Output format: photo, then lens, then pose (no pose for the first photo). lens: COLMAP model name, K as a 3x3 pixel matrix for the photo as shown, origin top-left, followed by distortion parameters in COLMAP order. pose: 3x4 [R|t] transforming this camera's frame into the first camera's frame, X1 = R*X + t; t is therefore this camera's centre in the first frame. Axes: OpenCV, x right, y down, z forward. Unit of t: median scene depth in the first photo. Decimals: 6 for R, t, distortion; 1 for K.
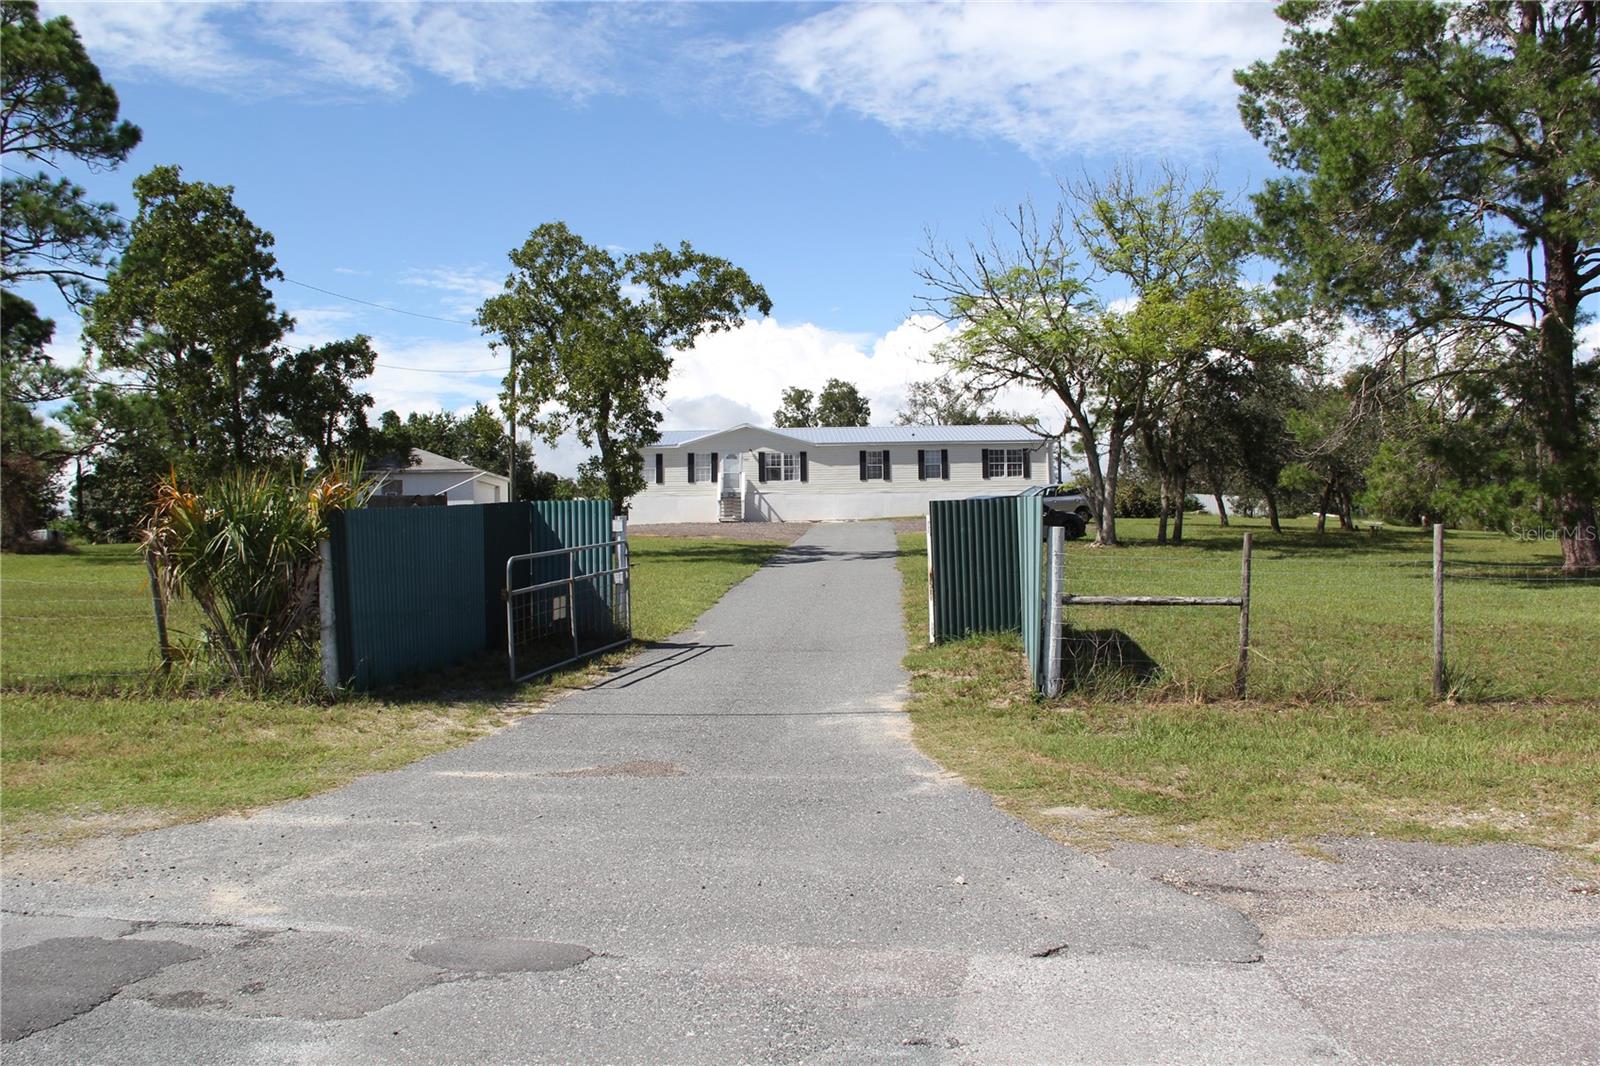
lens RADIAL K [[1365.4, 0, 719.9], [0, 1365.4, 527.3], [0, 0, 1]] dist [-0.172435, 0.207730]
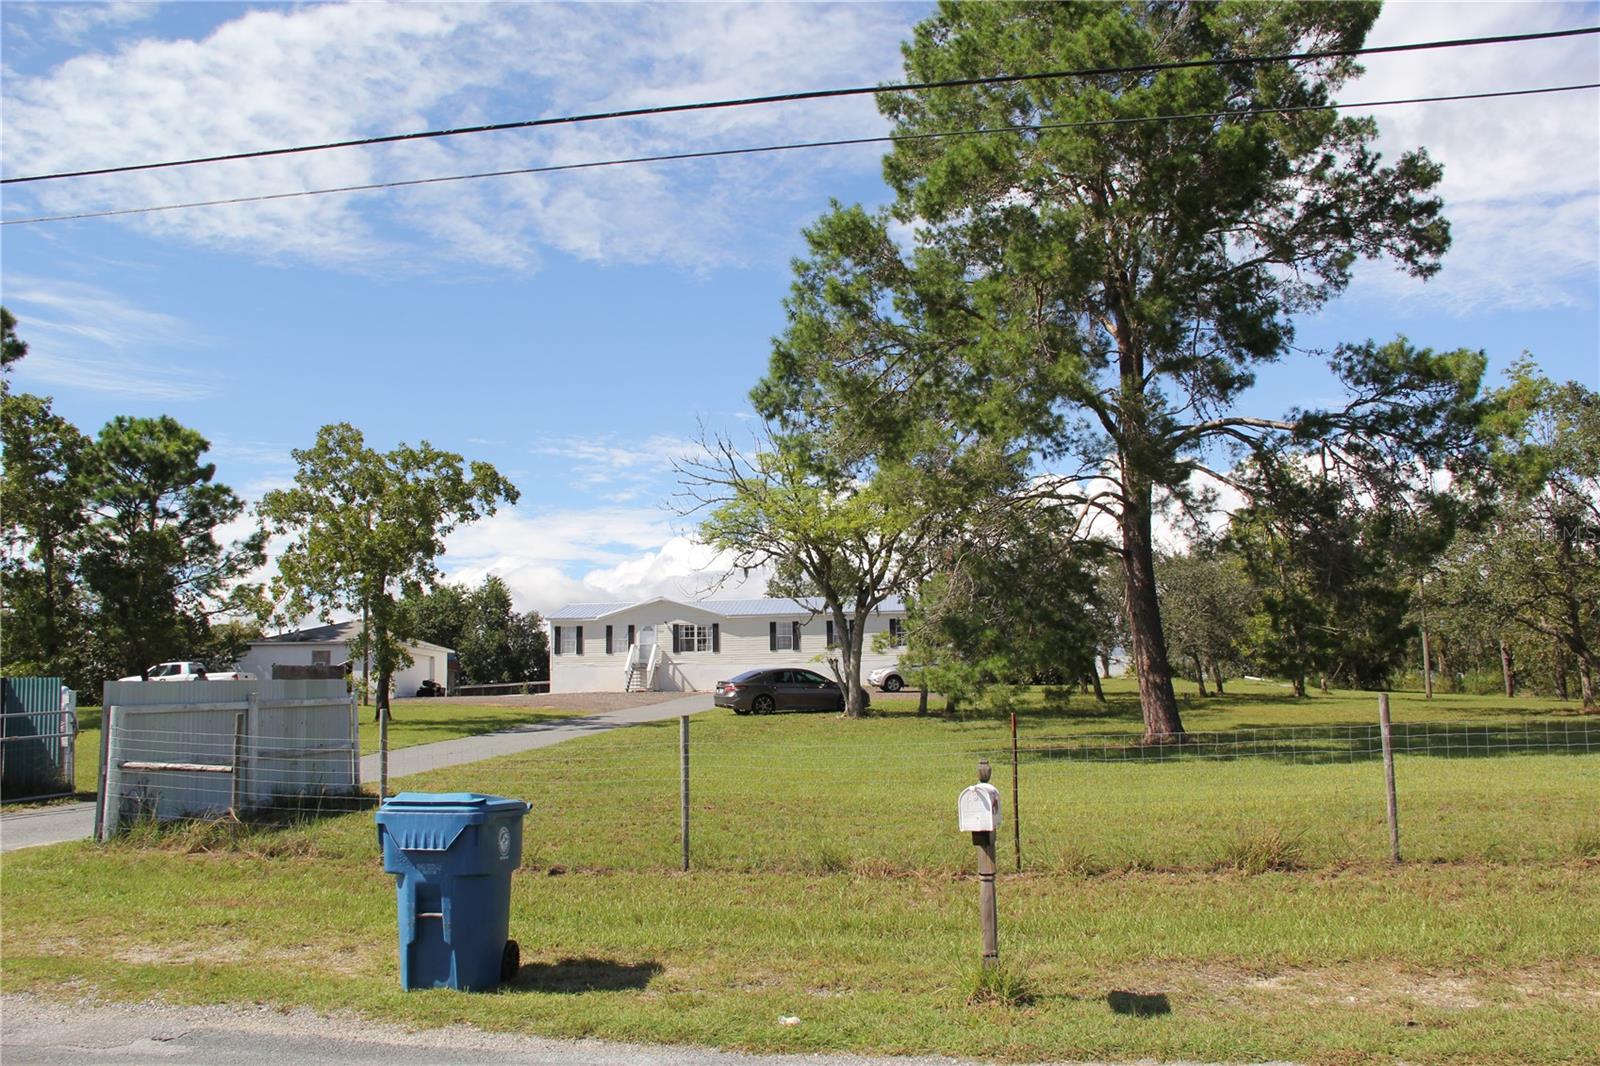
lens RADIAL K [[1365.4, 0, 719.9], [0, 1365.4, 527.3], [0, 0, 1]] dist [-0.172435, 0.207730]
pose [[0.995559, -0.013082, -0.093224, 0.162117], [0.001718, 0.992657, -0.120953, -0.002394], [0.094122, 0.120255, 0.988271, -0.035251]]
